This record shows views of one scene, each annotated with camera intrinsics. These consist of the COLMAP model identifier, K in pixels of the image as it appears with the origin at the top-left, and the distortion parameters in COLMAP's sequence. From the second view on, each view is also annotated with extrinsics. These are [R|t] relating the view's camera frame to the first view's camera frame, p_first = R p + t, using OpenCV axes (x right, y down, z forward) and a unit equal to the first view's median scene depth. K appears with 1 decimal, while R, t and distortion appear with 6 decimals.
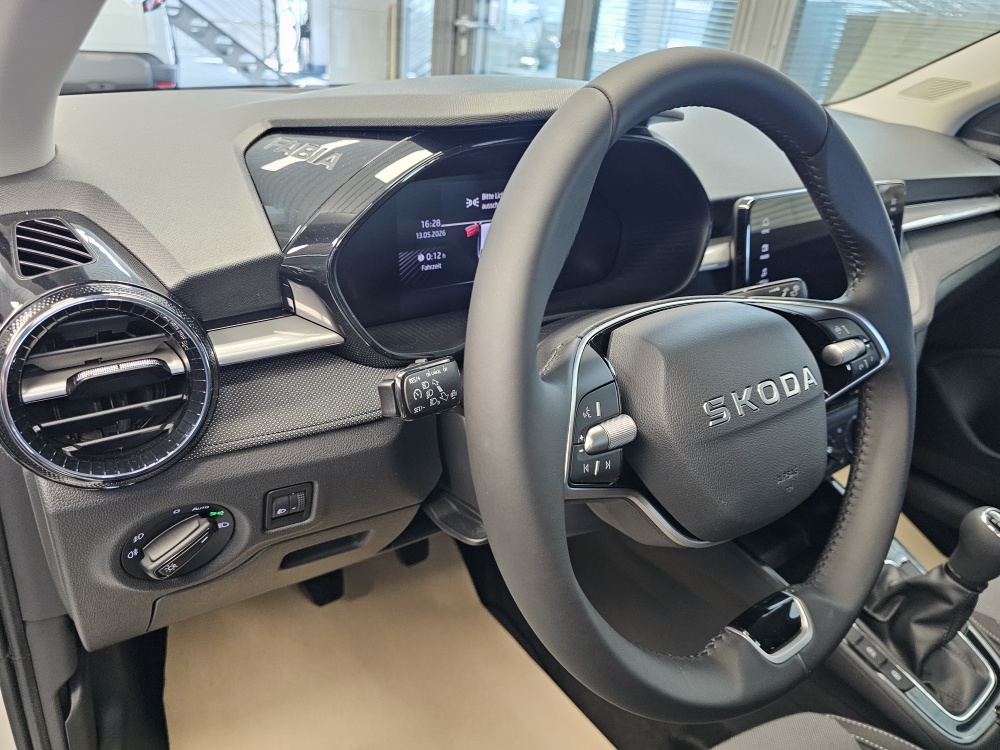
lens RADIAL K [[662.2, 0, 496.9], [0, 662.2, 362.1], [0, 0, 1]] dist [0.070119, -0.076345]
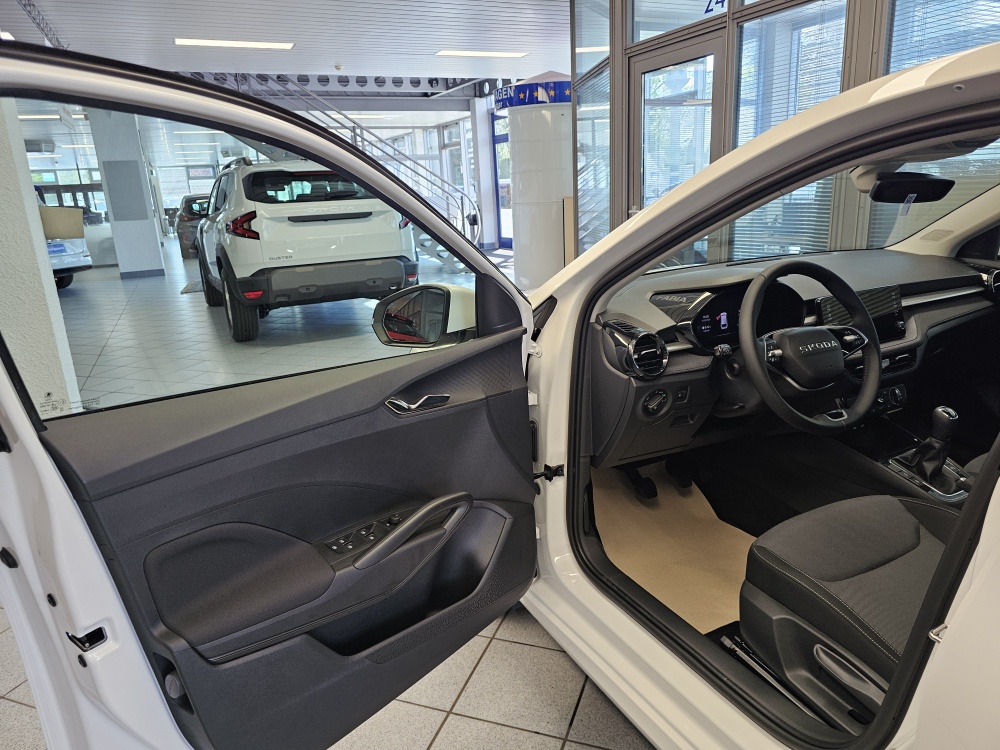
lens RADIAL K [[672.6, 0, 512.5], [0, 672.6, 364.3], [0, 0, 1]] dist [0.028539, -0.003783]
pose [[0.979057, -0.090517, -0.182355, -0.480792], [0.049966, 0.975161, -0.215787, 0.717845], [0.197358, 0.202157, 0.959261, -2.391305]]
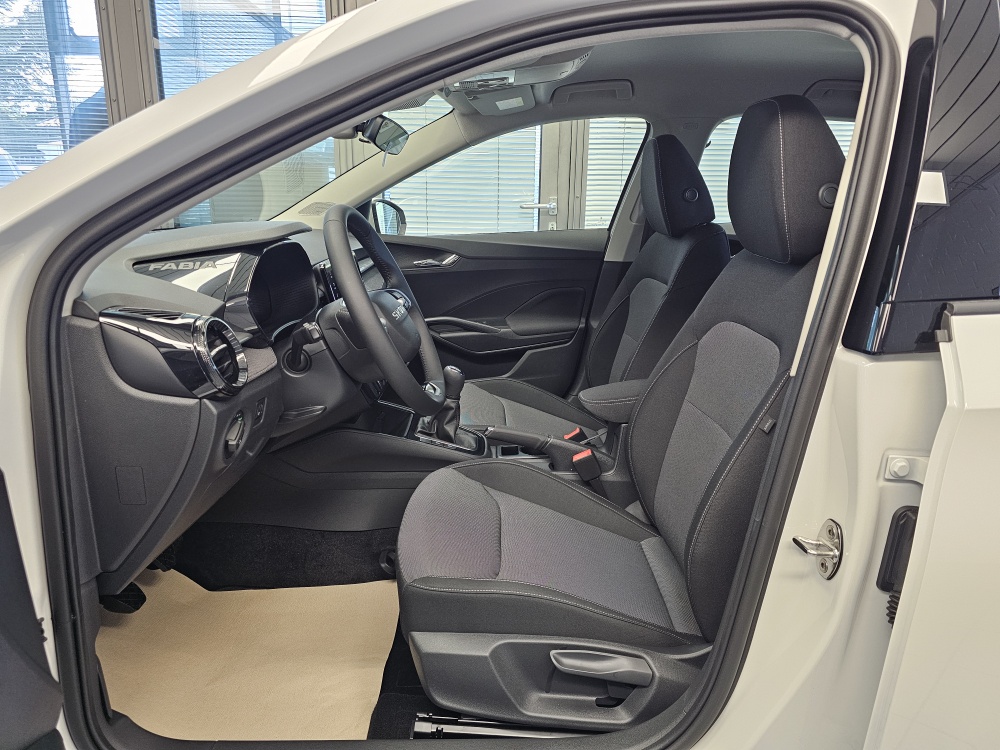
lens RADIAL K [[662.2, 0, 496.9], [0, 662.2, 362.1], [0, 0, 1]] dist [0.070119, -0.076345]
pose [[0.574085, -0.271228, 0.772568, -1.401023], [0.393734, 0.918736, 0.029965, 0.283095], [-0.717914, 0.286984, 0.634224, -0.930308]]
